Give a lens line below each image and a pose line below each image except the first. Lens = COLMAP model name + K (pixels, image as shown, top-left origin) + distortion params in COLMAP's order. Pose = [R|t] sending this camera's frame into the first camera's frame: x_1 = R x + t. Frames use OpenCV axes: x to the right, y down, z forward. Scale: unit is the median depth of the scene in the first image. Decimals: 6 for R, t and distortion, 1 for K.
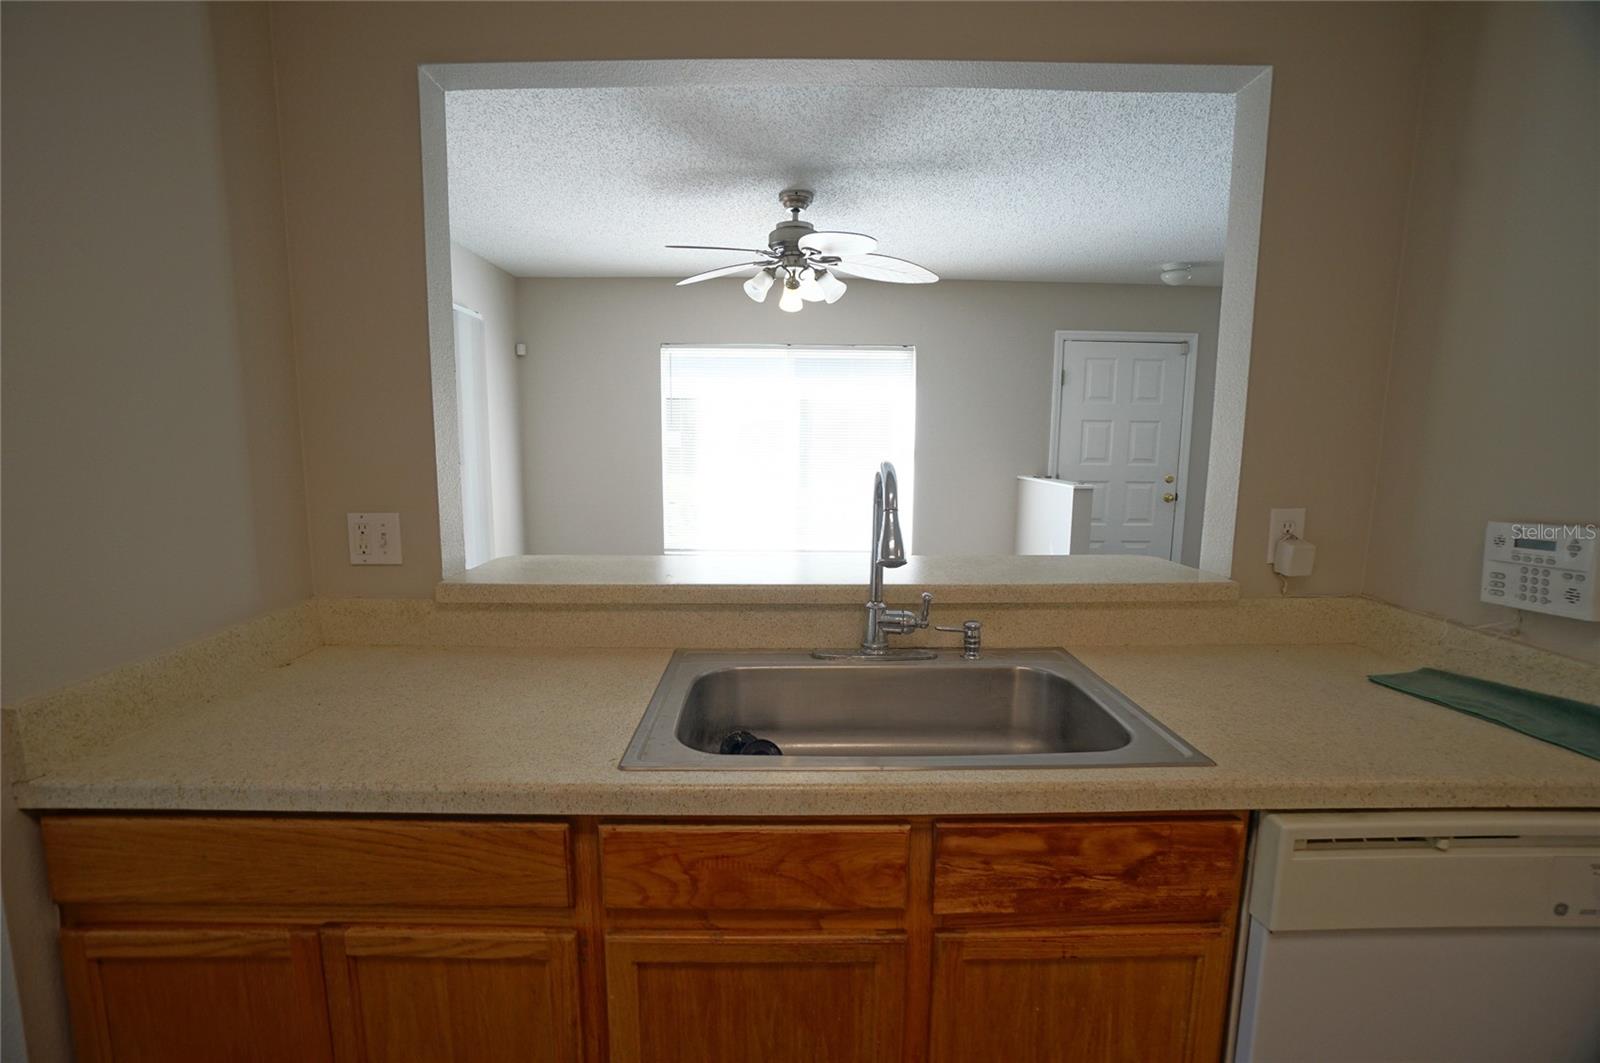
lens RADIAL K [[702.3, 0, 765.4], [0, 702.3, 530.1], [0, 0, 1]] dist [-0.045082, 0.011573]
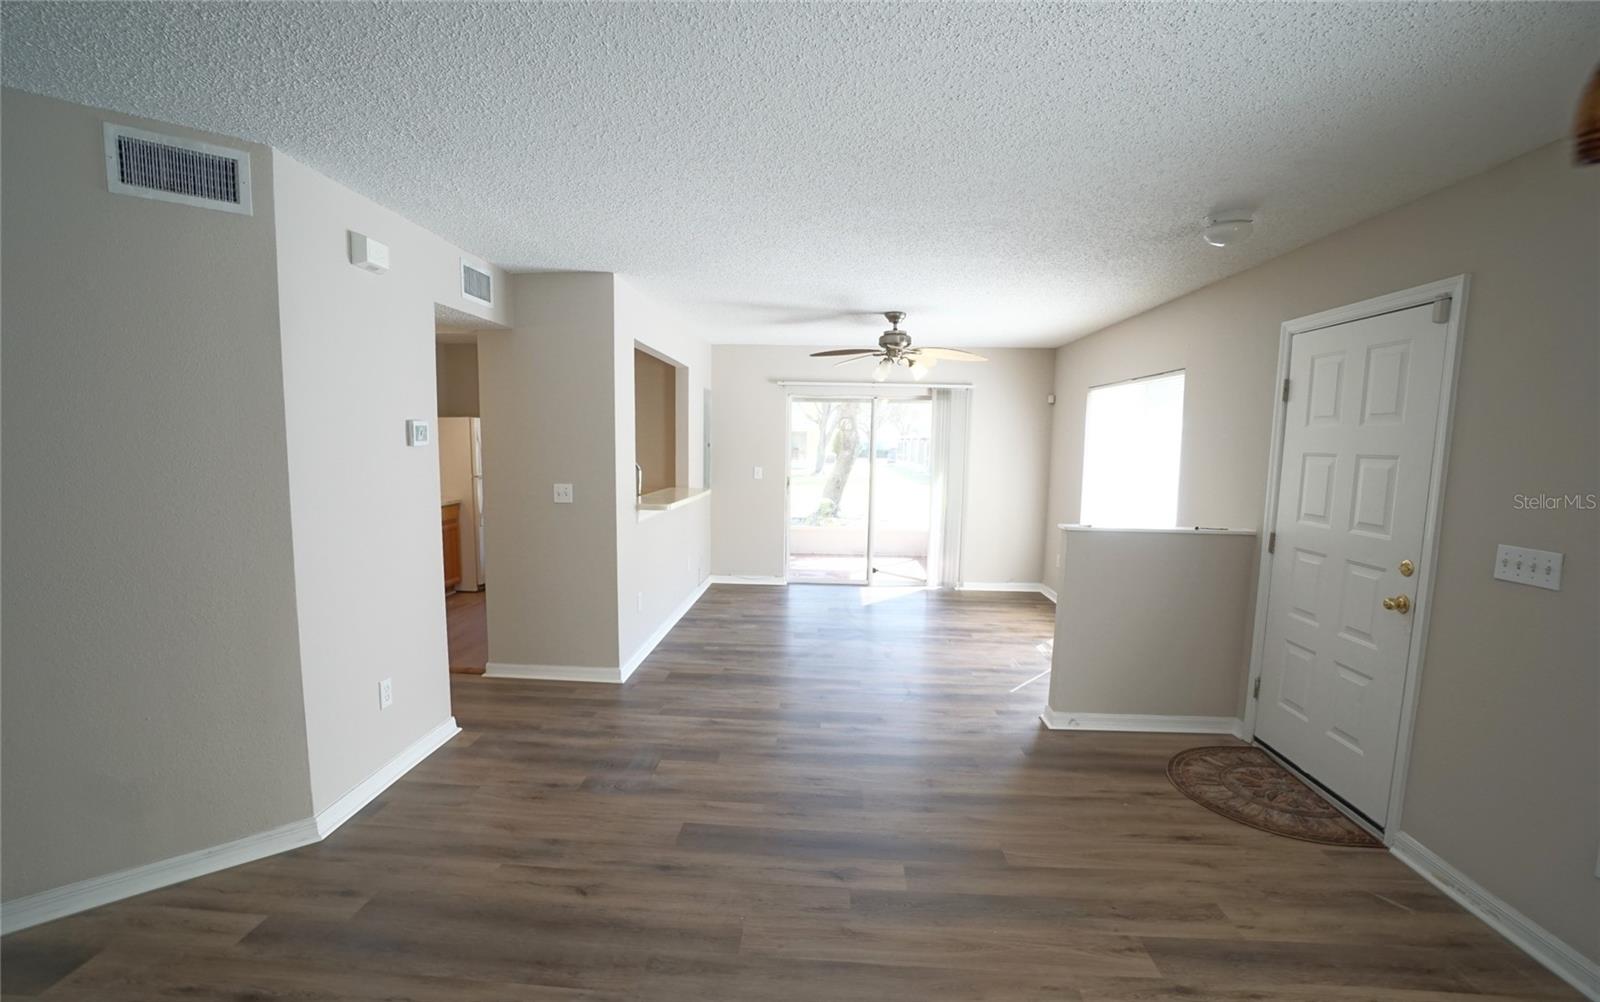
lens RADIAL K [[725.1, 0, 772.8], [0, 725.1, 528.0], [0, 0, 1]] dist [-0.023707, 0.000513]
pose [[-0.082577, 0.113868, -0.990058, 5.075545], [-0.153196, 0.980193, 0.125510, -0.435128], [0.984740, 0.162037, -0.063497, 2.528249]]
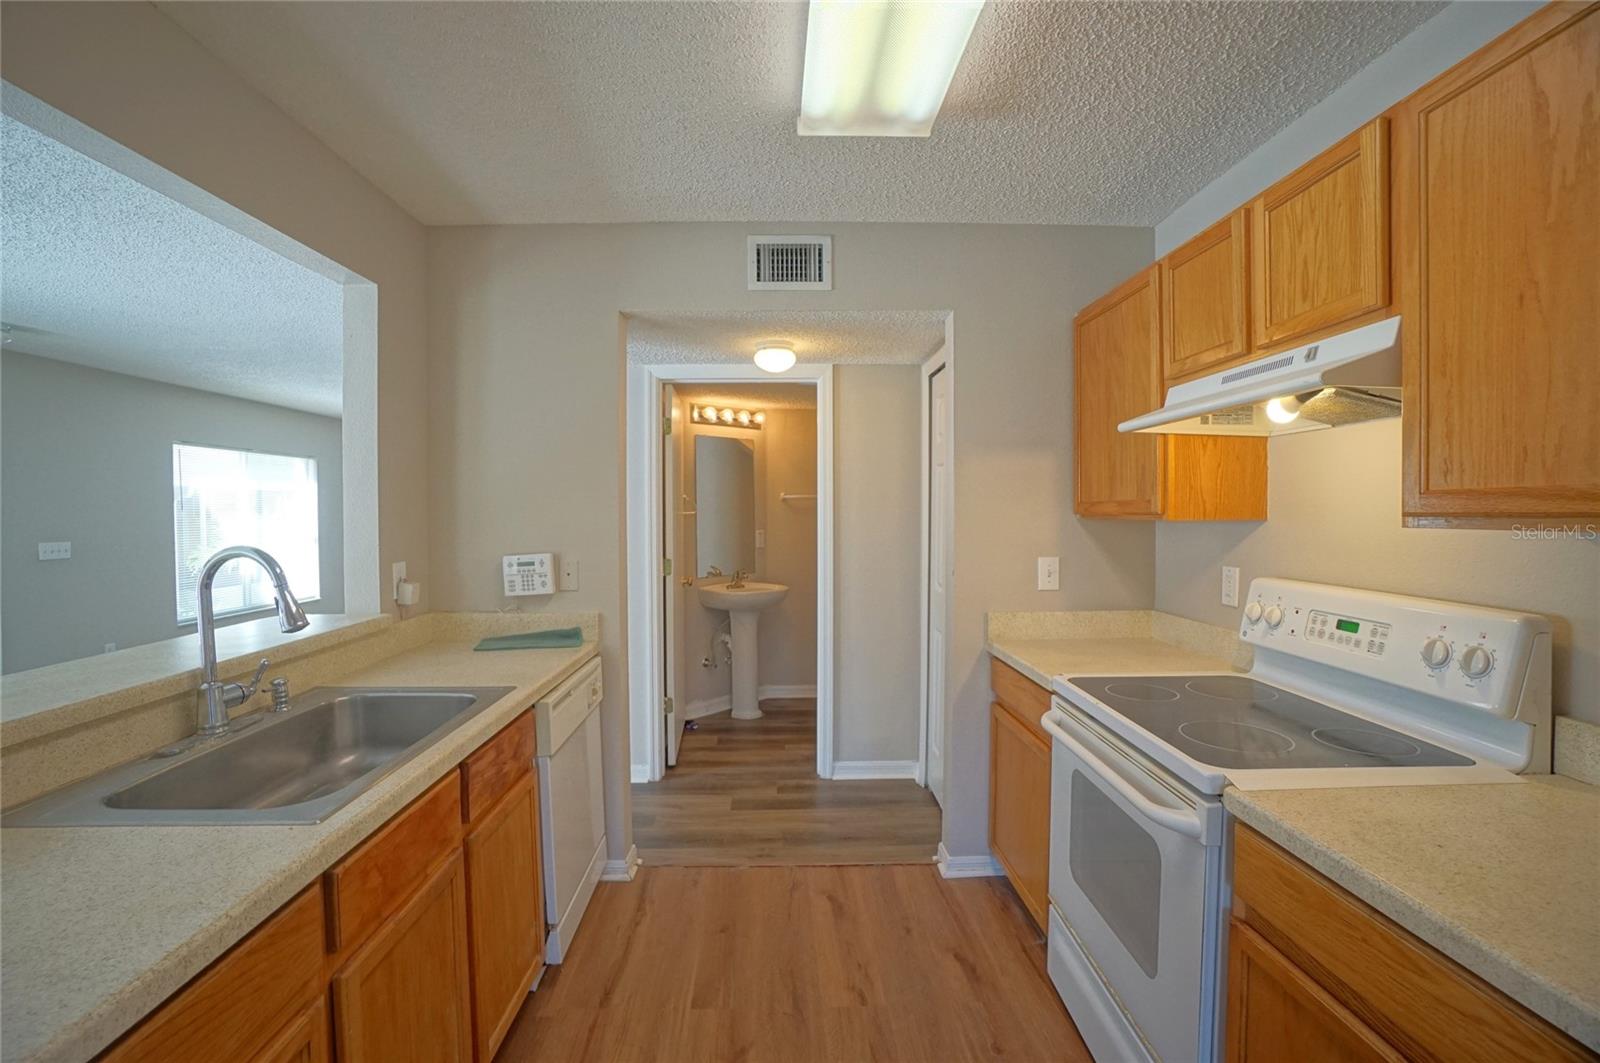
lens RADIAL K [[702.3, 0, 793.9], [0, 702.3, 533.7], [0, 0, 1]] dist [-0.045082, 0.011573]
pose [[-0.020585, -0.036911, 0.999107, -1.095473], [0.141975, 0.989083, 0.039466, -0.040920], [-0.989656, 0.142660, -0.015120, 0.174178]]
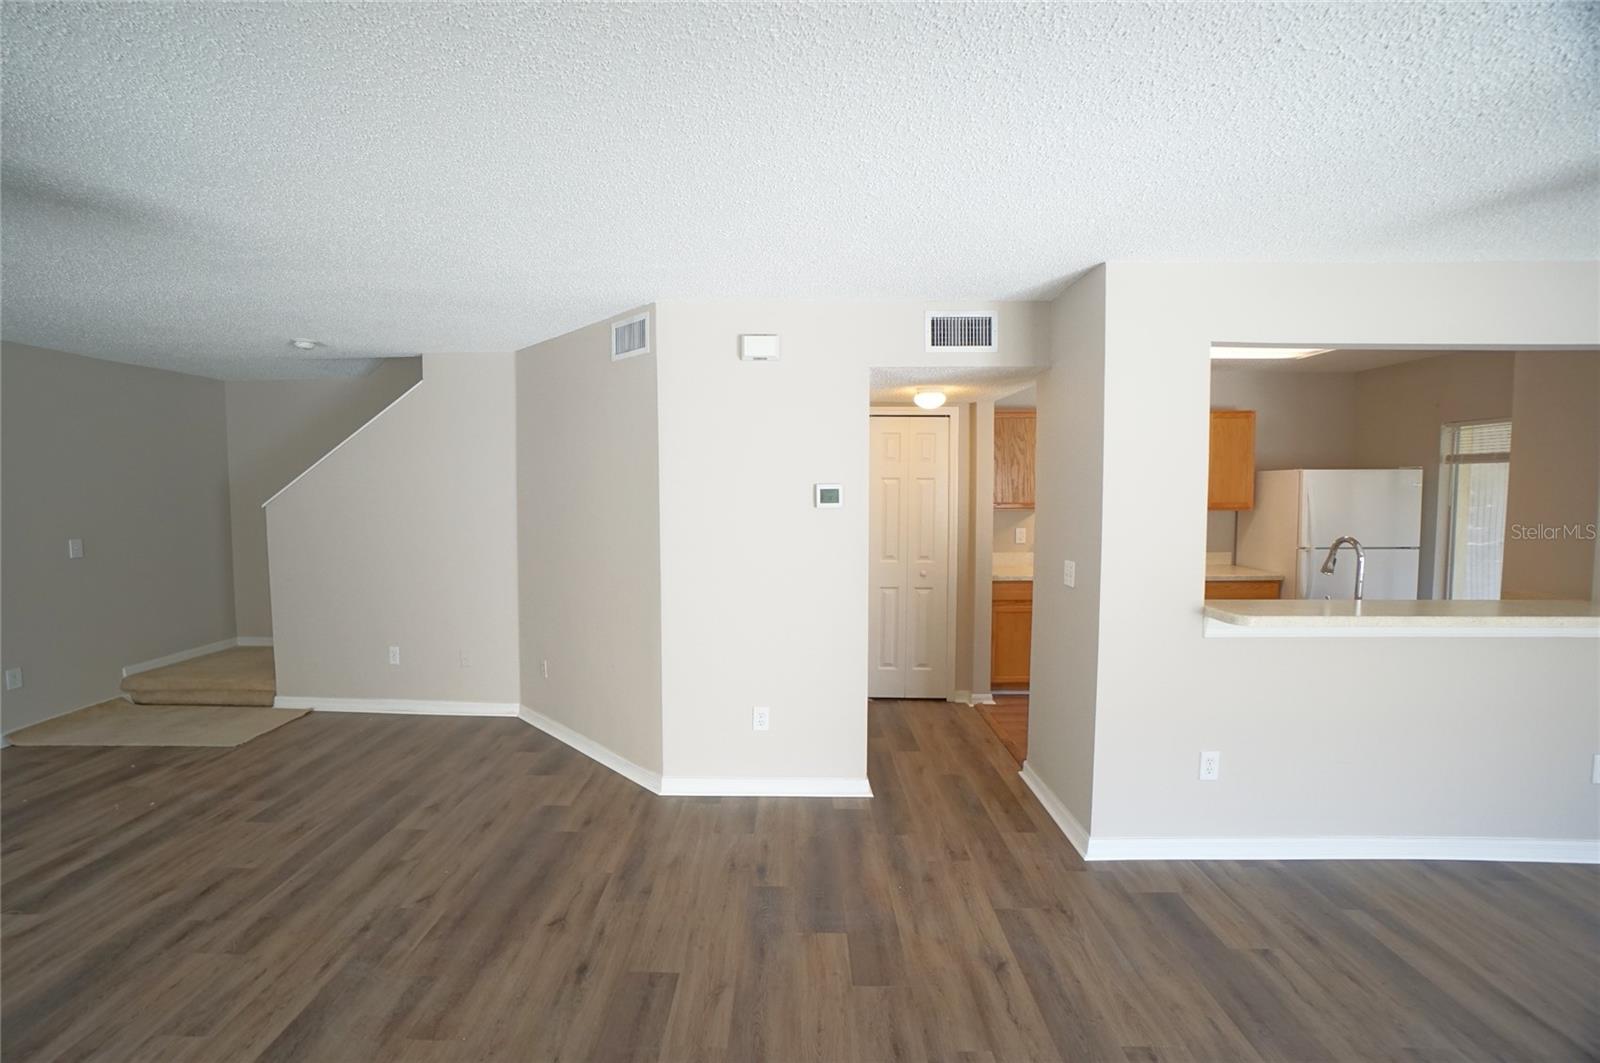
lens RADIAL K [[702.3, 0, 781.4], [0, 702.3, 537.5], [0, 0, 1]] dist [-0.045082, 0.011573]
pose [[-0.999734, -0.002457, 0.022912, 2.394612], [0.002408, 0.977717, 0.209912, -0.684815], [-0.022917, 0.209912, -0.977452, 3.875864]]
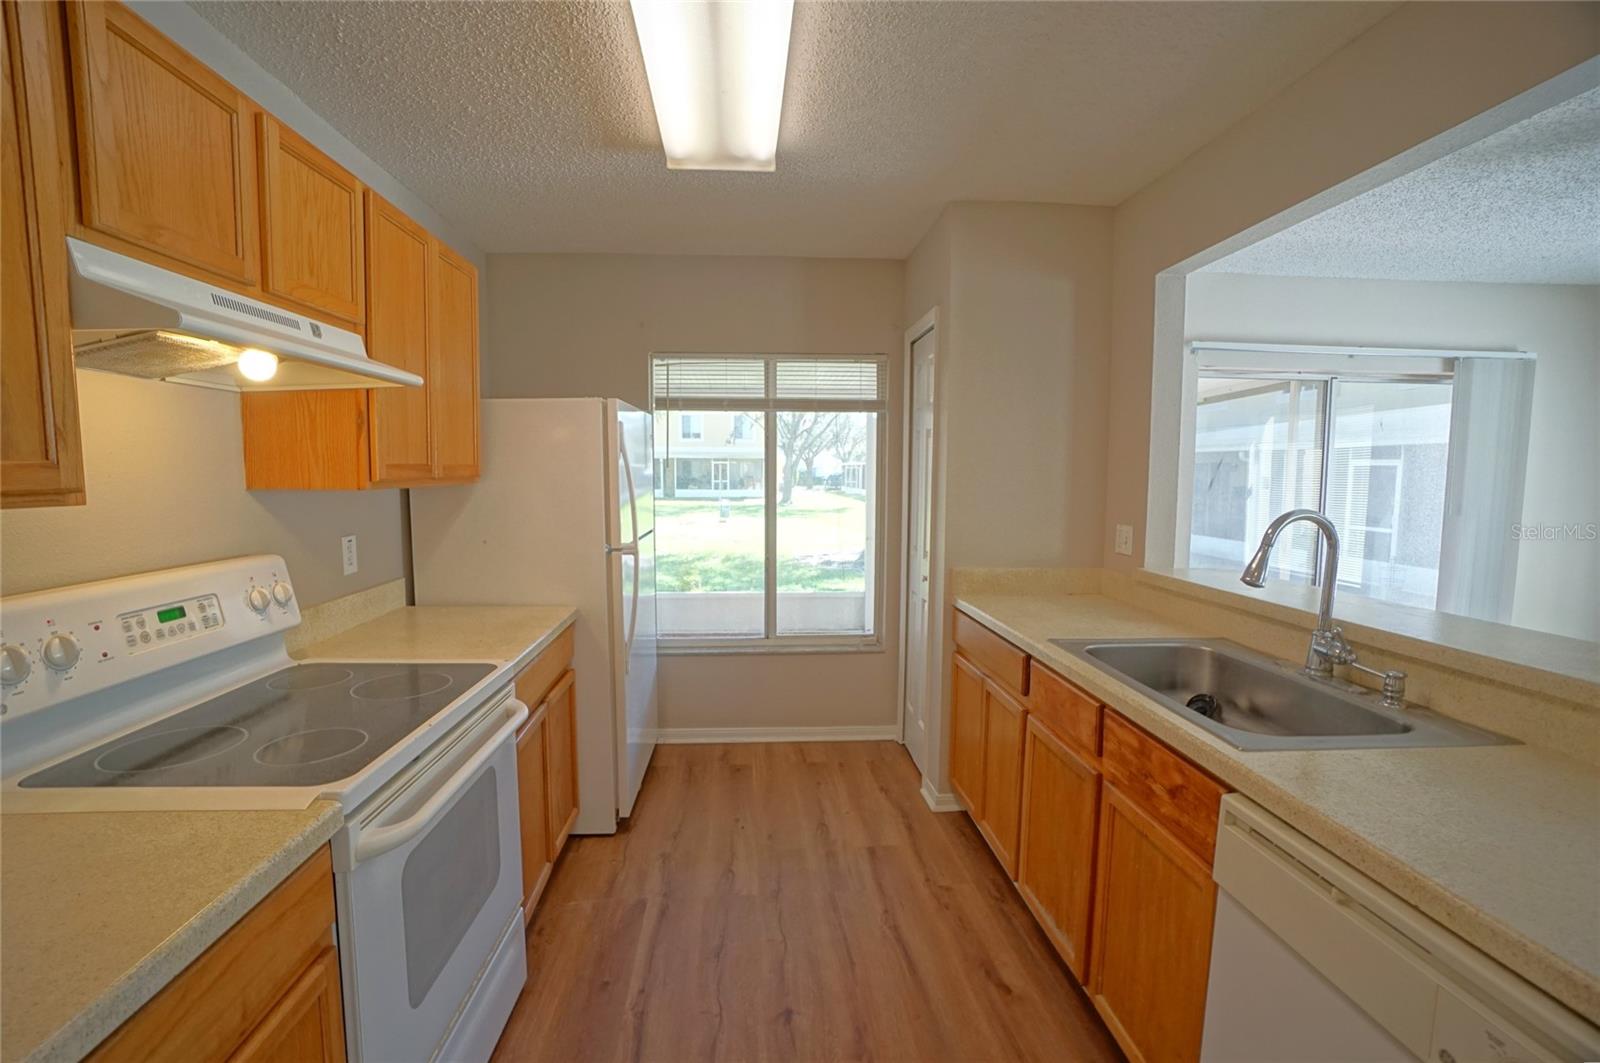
lens RADIAL K [[702.3, 0, 795.8], [0, 702.3, 530.8], [0, 0, 1]] dist [-0.045082, 0.011573]
pose [[0.064834, 0.083052, -0.994434, 1.576740], [-0.141140, 0.987276, 0.073253, -0.028198], [0.987864, 0.135605, 0.075731, 0.037595]]
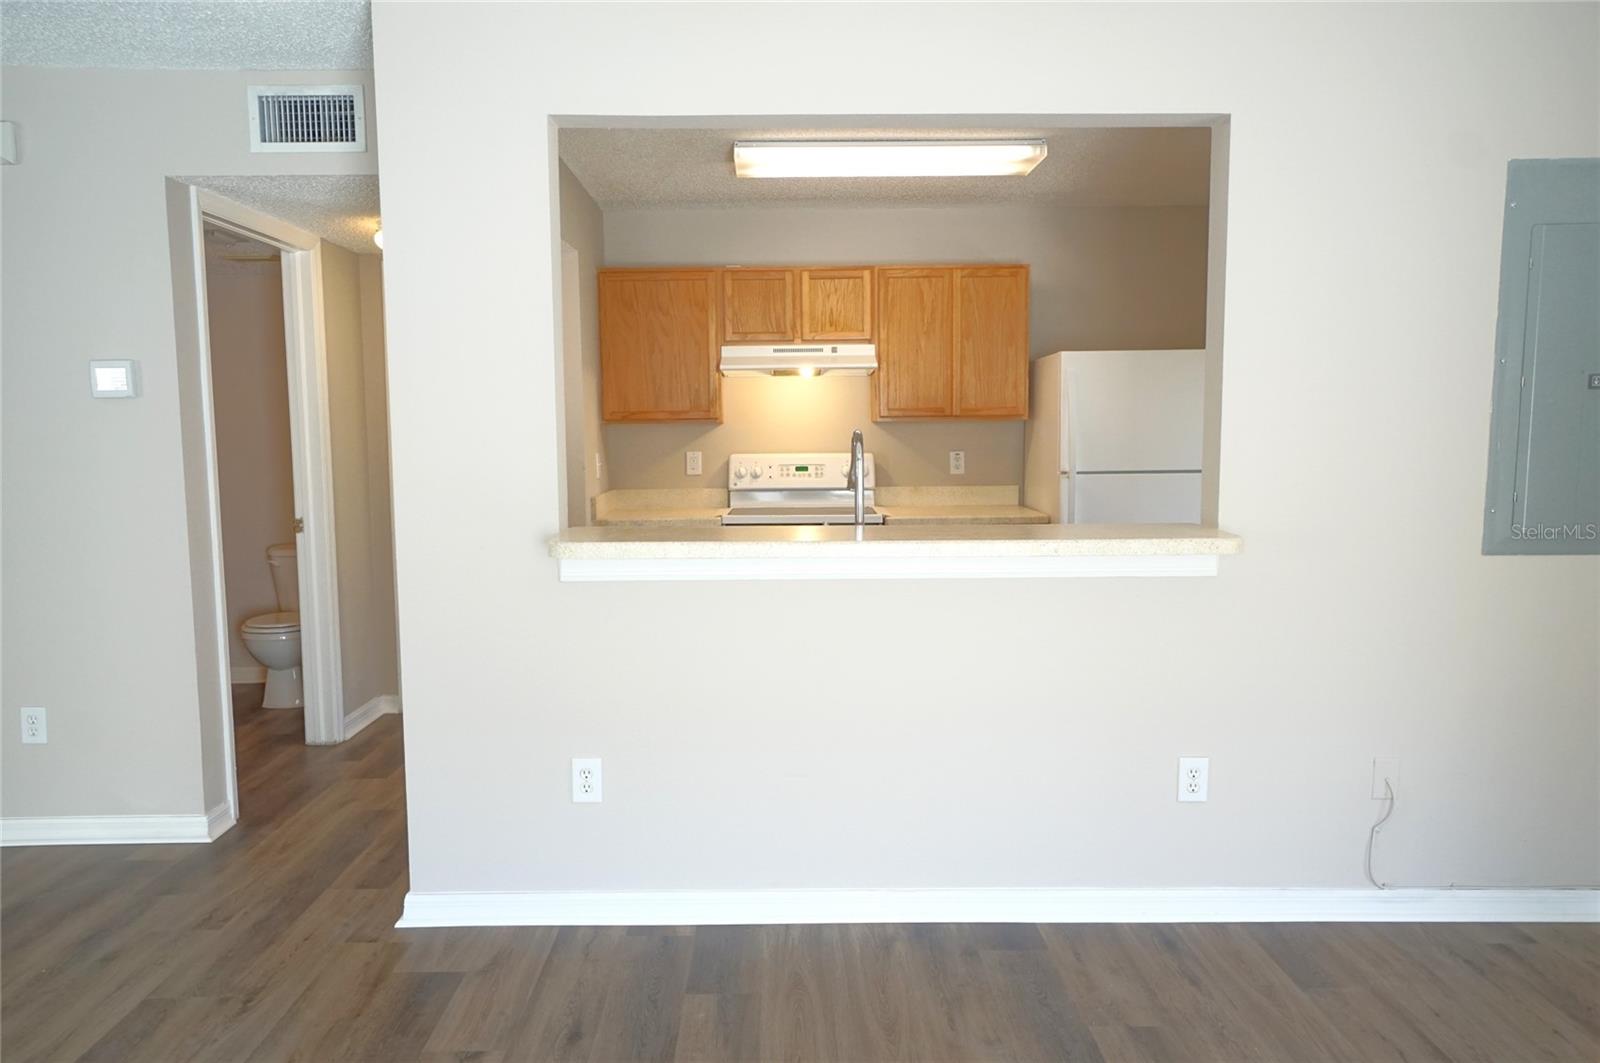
lens RADIAL K [[1053.7, 0, 782.0], [0, 1053.7, 536.0], [0, 0, 1]] dist [0.011057, 0.016595]
pose [[-0.999968, 0.006028, -0.005304, 0.415895], [0.004585, 0.970961, 0.239193, -0.497670], [0.006592, 0.239161, -0.970958, 3.855953]]
